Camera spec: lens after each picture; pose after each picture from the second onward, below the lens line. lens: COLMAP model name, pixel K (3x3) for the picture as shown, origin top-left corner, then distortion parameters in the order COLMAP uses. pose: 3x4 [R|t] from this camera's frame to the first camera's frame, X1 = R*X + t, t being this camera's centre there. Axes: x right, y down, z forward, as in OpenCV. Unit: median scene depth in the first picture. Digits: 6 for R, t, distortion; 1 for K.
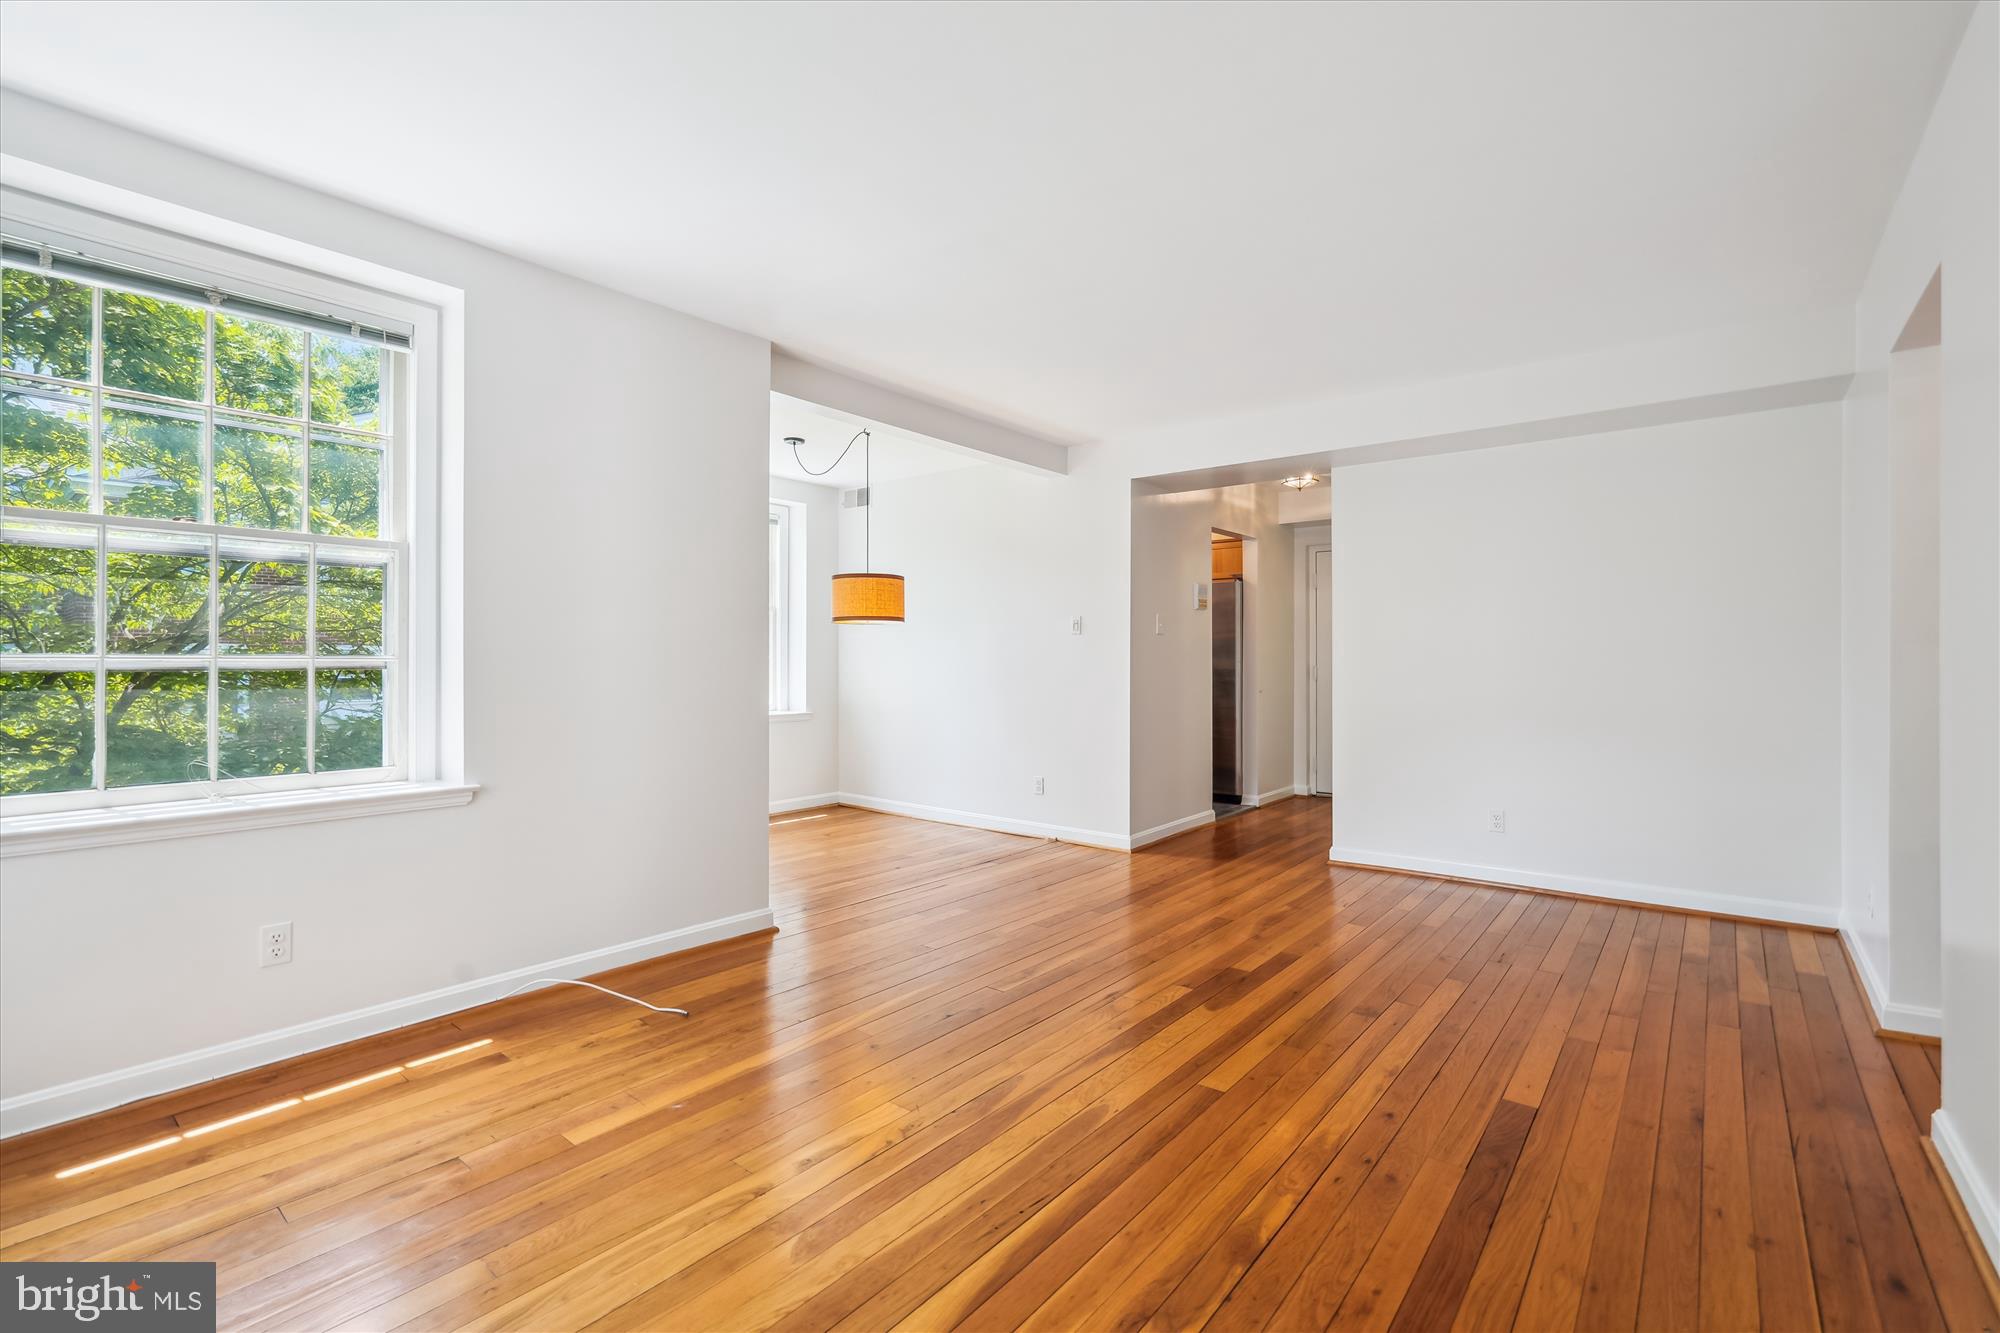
lens RADIAL K [[887.0, 0, 999.9], [0, 887.0, 676.4], [0, 0, 1]] dist [-0.017406, 0.009815]
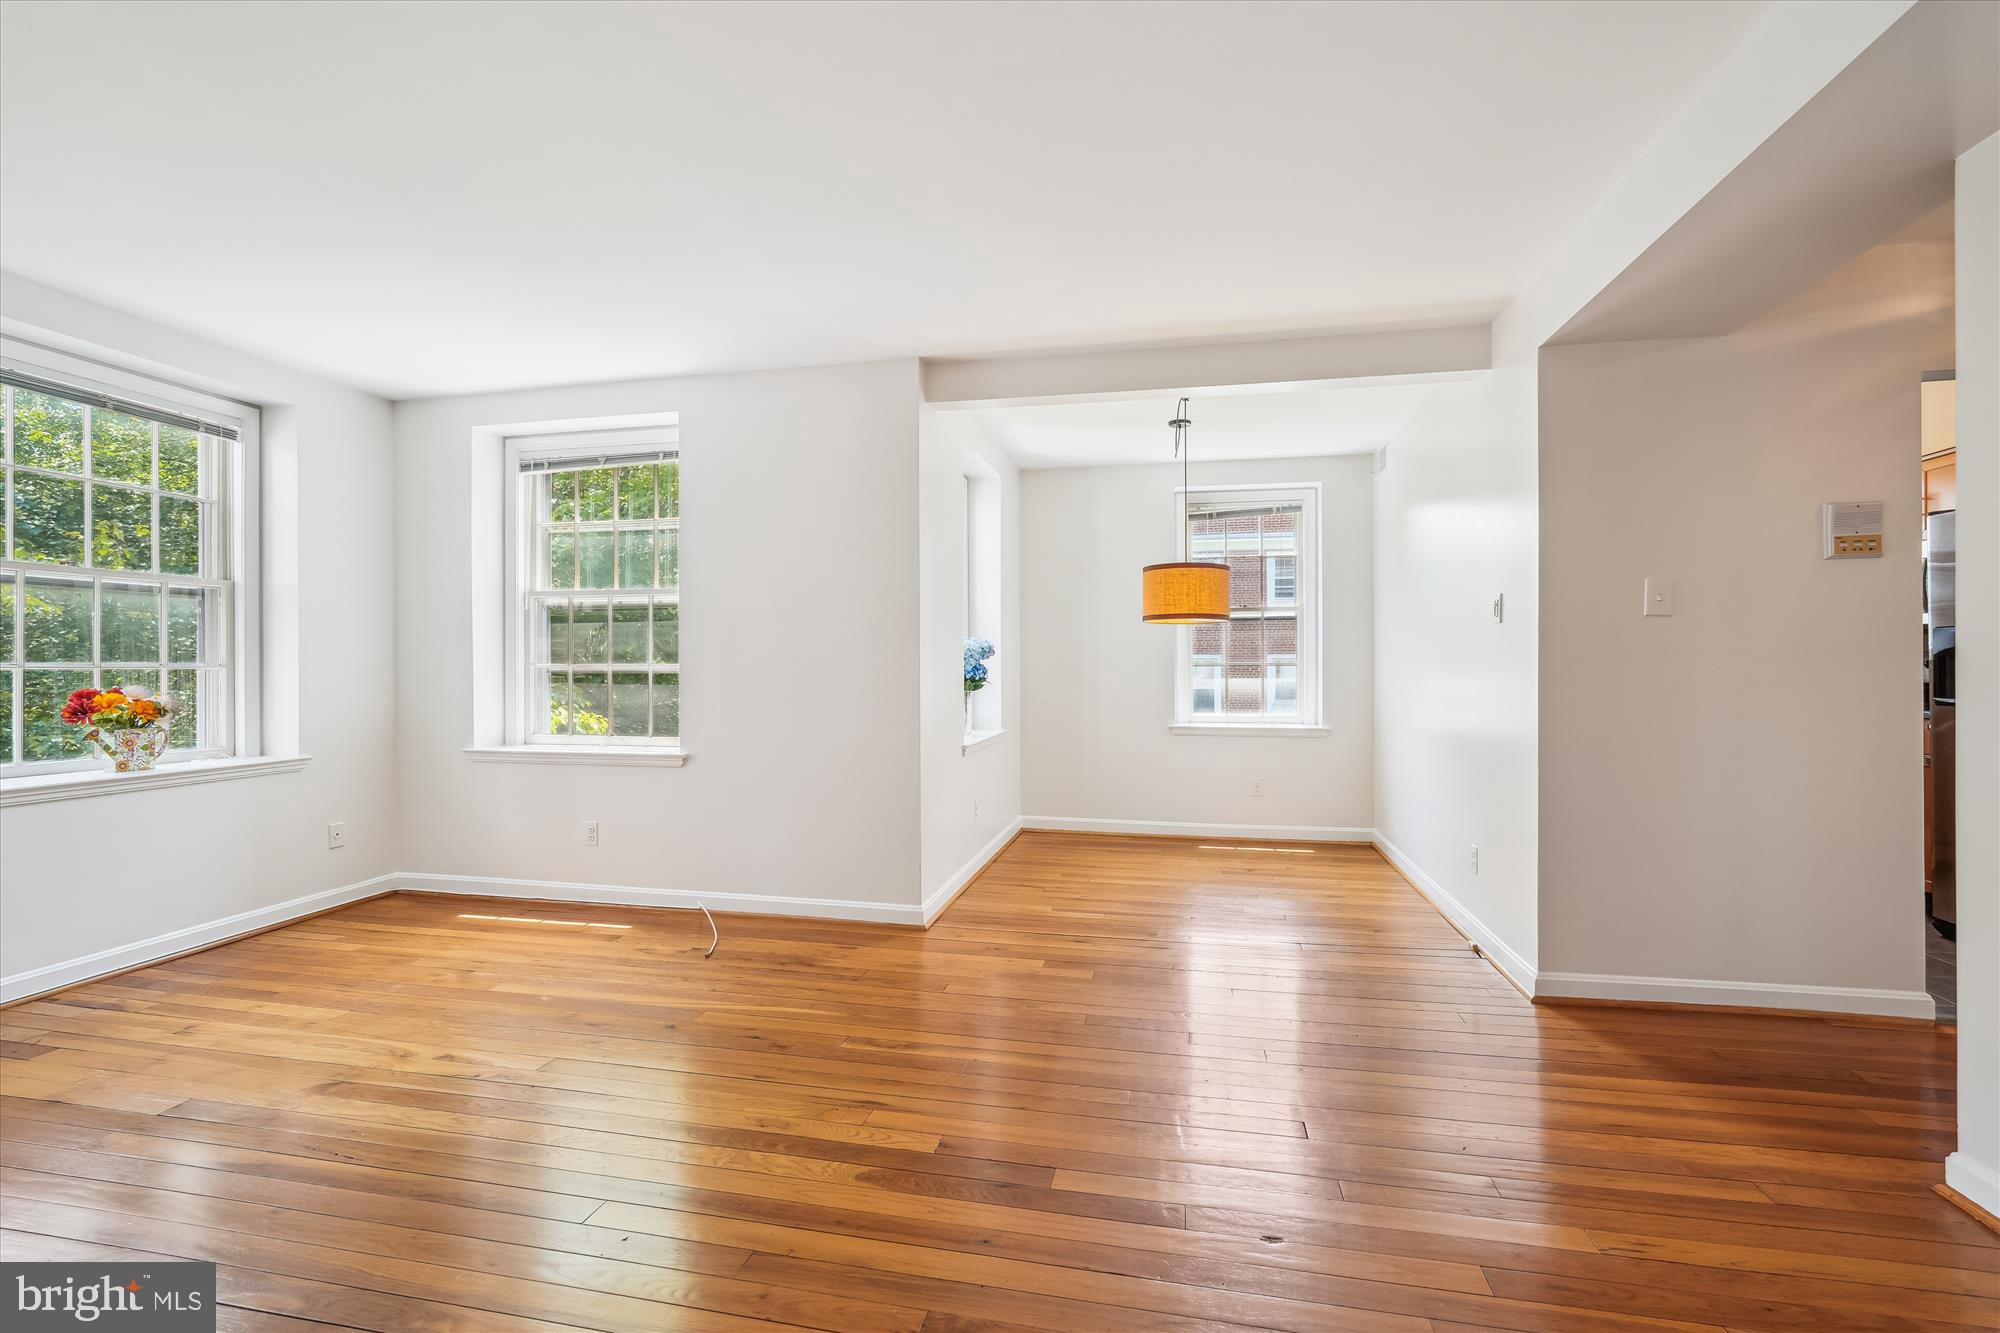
lens RADIAL K [[879.9, 0, 995.8], [0, 879.9, 671.5], [0, 0, 1]] dist [-0.015289, 0.009449]
pose [[0.453420, 0.003768, -0.891289, 0.956495], [-0.011955, 0.999927, -0.001855, -0.014981], [0.891217, 0.011496, 0.453432, 0.842345]]
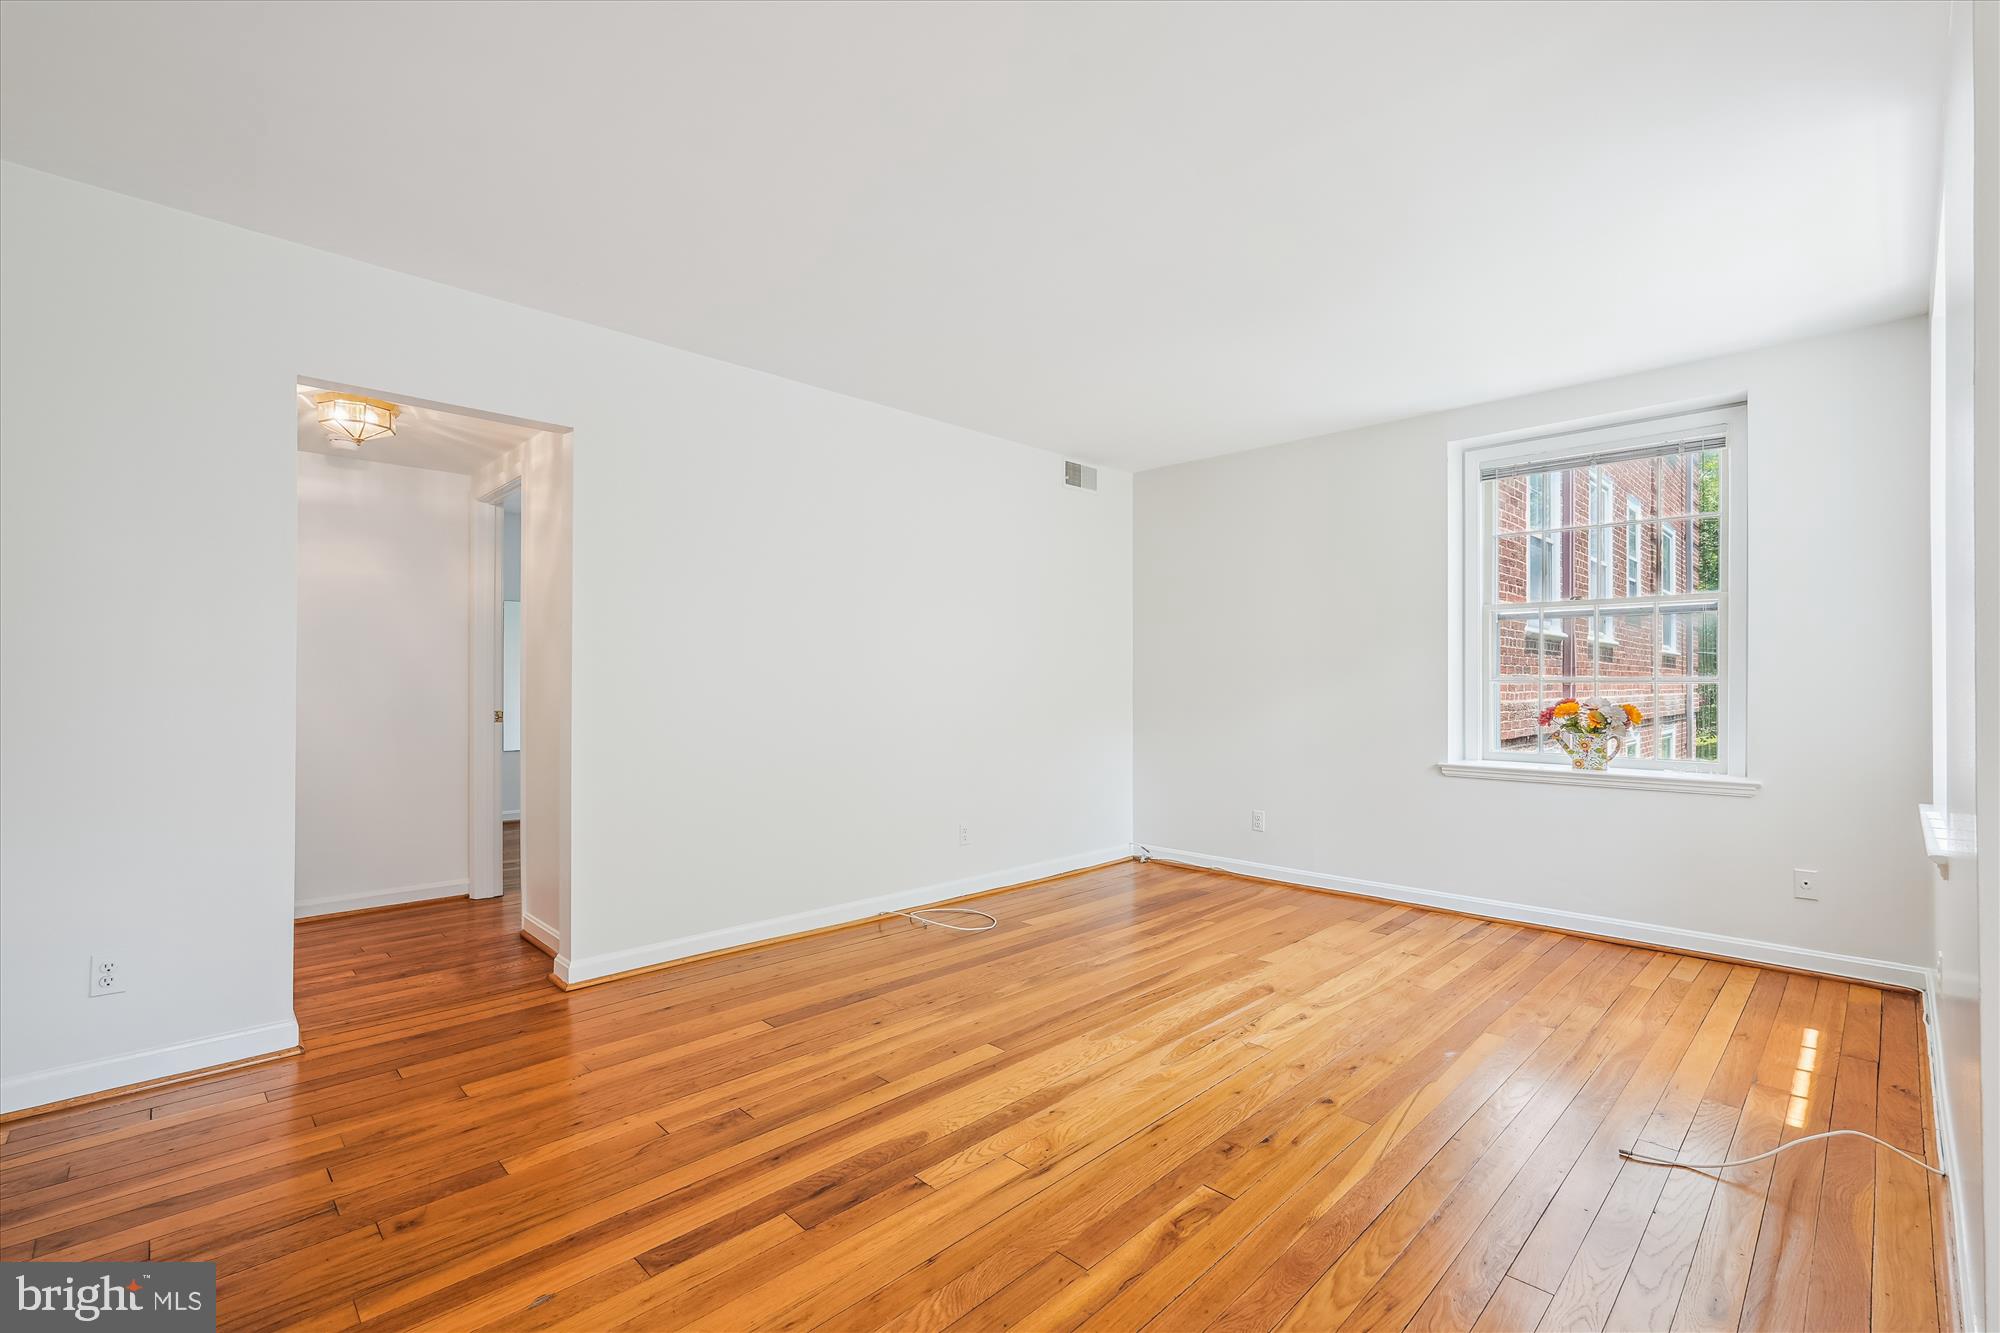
lens RADIAL K [[878.9, 0, 1008.3], [0, 878.9, 675.0], [0, 0, 1]] dist [-0.002495, 0.000529]
pose [[-0.995155, -0.002119, 0.098299, 0.097471], [-0.001265, 0.999961, 0.008754, -0.030422], [-0.098314, 0.008587, -0.995118, 1.881637]]
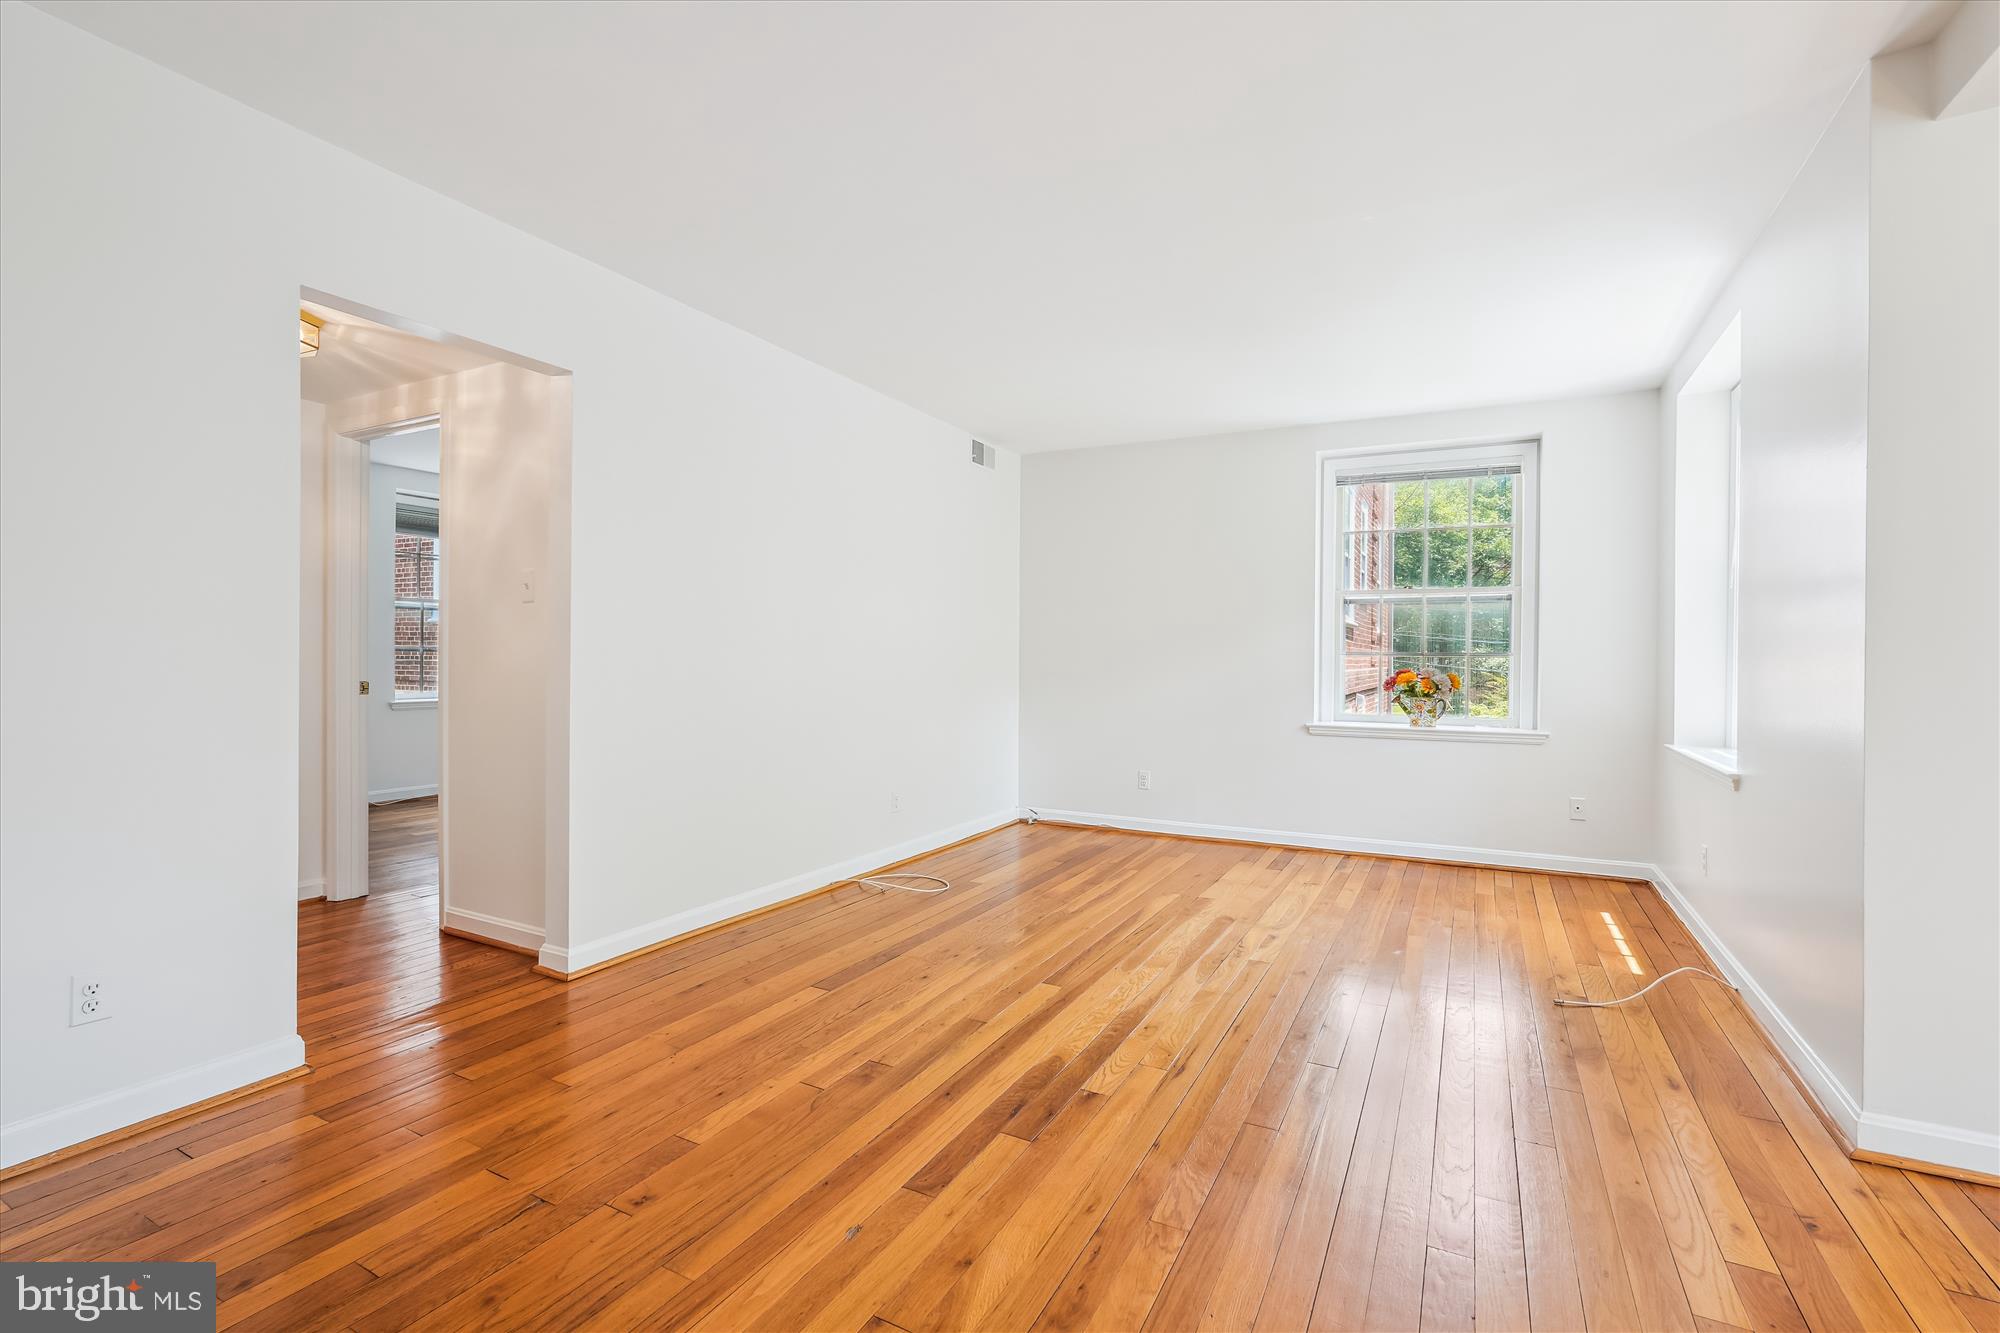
lens RADIAL K [[898.5, 0, 1006.5], [0, 898.5, 658.4], [0, 0, 1]] dist [-0.002414, -0.000082]
pose [[-0.978899, -0.009158, -0.204139, 0.501094], [-0.012876, 0.999774, 0.016889, -0.021934], [0.203938, 0.019161, -0.978796, 1.966346]]
